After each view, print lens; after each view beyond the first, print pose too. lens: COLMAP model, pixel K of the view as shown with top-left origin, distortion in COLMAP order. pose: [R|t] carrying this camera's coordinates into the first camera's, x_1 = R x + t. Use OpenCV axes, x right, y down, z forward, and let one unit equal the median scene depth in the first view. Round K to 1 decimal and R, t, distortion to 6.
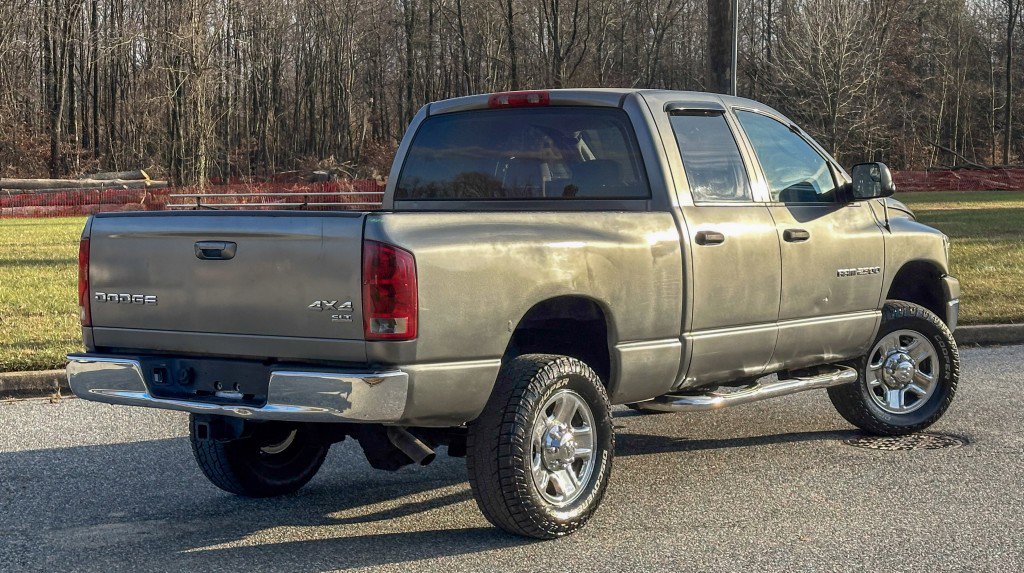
lens RADIAL K [[1798.4, 0, 519.1], [0, 1798.4, 291.0], [0, 0, 1]] dist [0.102329, 0.000000]
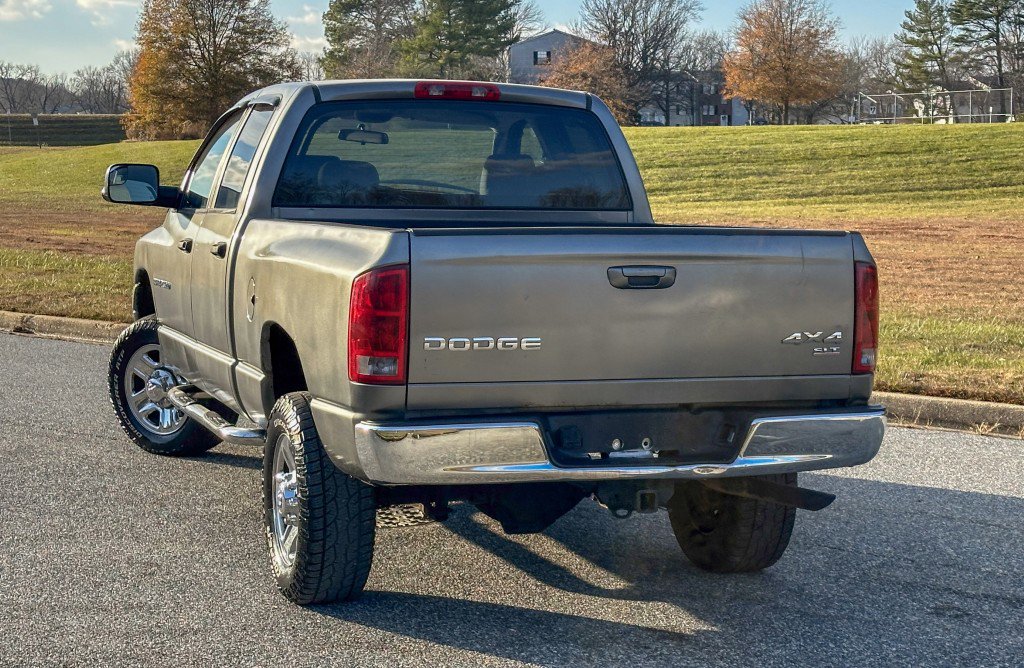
lens RADIAL K [[1949.5, 0, 520.5], [0, 1949.5, 330.6], [0, 0, 1]] dist [0.149124, 0.000000]
pose [[0.567977, -0.045616, 0.821779, -0.856495], [0.026305, 0.998959, 0.037270, -0.030382], [-0.822624, 0.000448, 0.568586, 0.510752]]
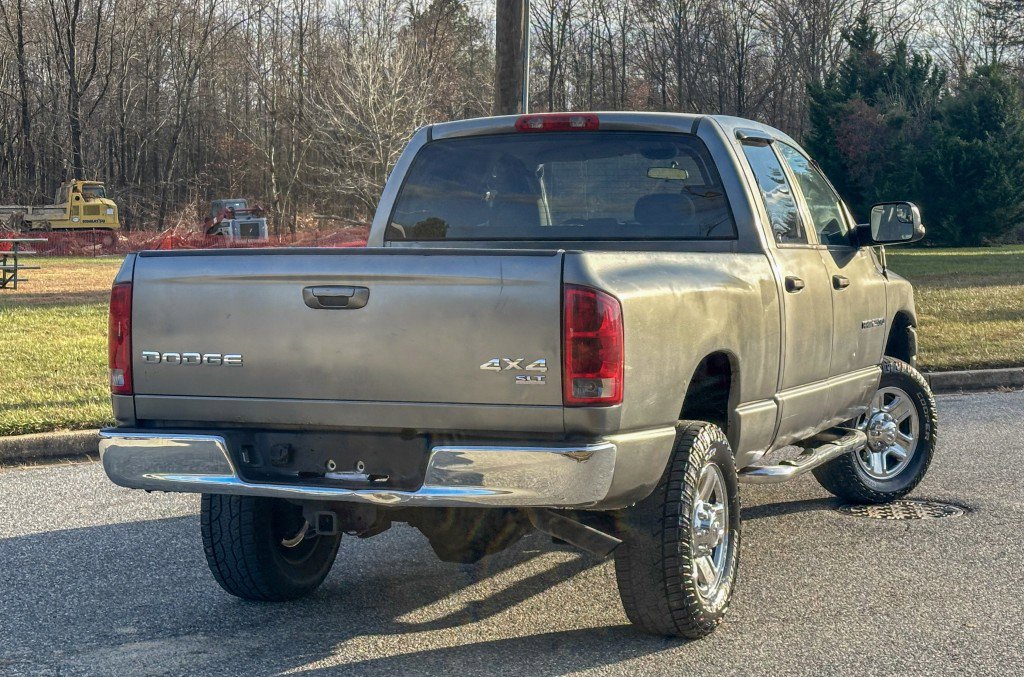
lens RADIAL K [[1924.6, 0, 512.5], [0, 1924.6, 330.7], [0, 0, 1]] dist [0.078483, 0.000000]
pose [[0.966512, -0.005038, 0.256571, -0.291398], [0.007654, 0.999928, -0.009200, 0.000824], [-0.256507, 0.010856, 0.966481, 0.139750]]
